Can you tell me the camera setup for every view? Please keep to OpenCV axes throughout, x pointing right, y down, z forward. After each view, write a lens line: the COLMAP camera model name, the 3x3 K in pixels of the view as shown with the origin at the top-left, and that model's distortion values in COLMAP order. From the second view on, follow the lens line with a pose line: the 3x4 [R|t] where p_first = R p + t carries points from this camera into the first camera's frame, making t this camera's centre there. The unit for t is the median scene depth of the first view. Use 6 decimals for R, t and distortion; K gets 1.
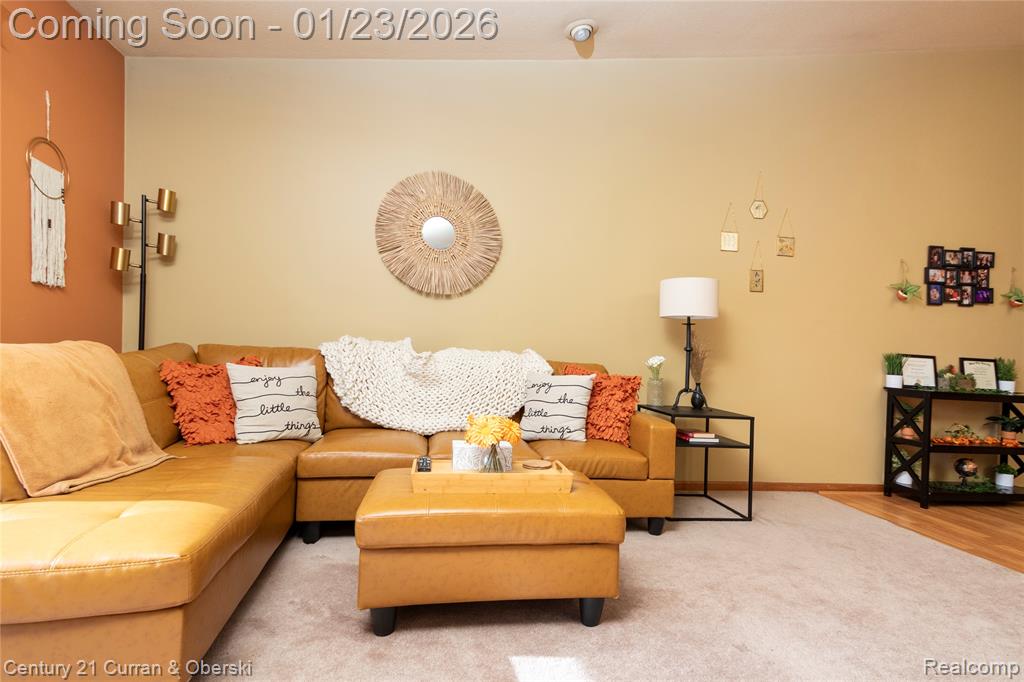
lens RADIAL K [[513.5, 0, 529.9], [0, 513.5, 349.0], [0, 0, 1]] dist [0.045194, -0.006400]
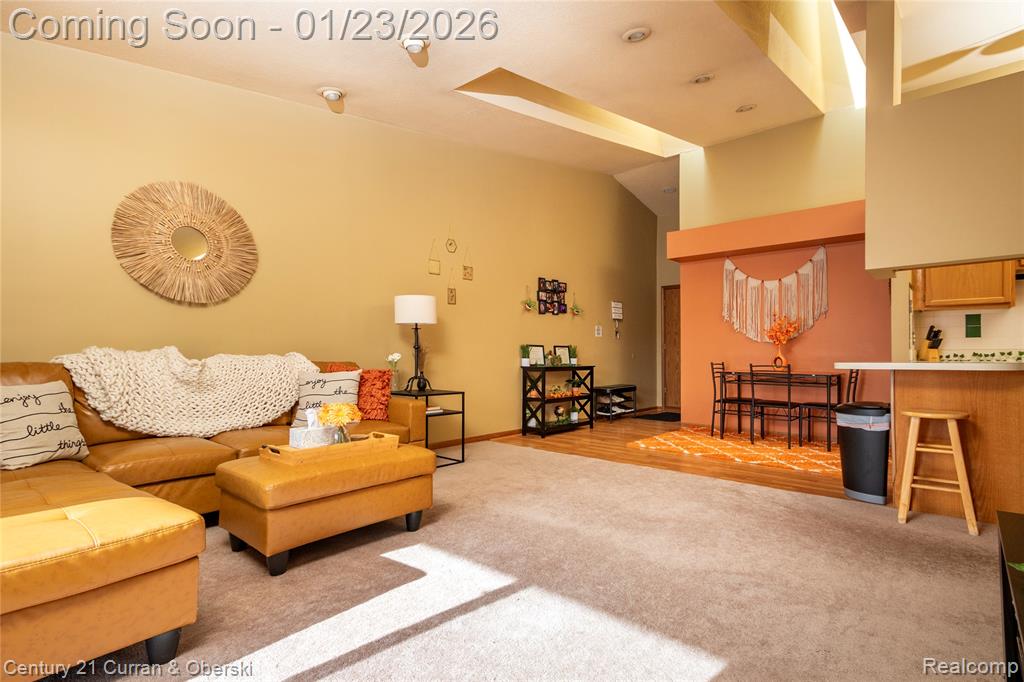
lens RADIAL K [[494.4, 0, 522.5], [0, 494.4, 347.1], [0, 0, 1]] dist [0.049305, -0.009734]
pose [[0.781873, -0.036617, 0.622362, -0.296555], [0.030296, 0.999326, 0.020735, -0.018806], [-0.622702, 0.002643, 0.782455, -0.199630]]
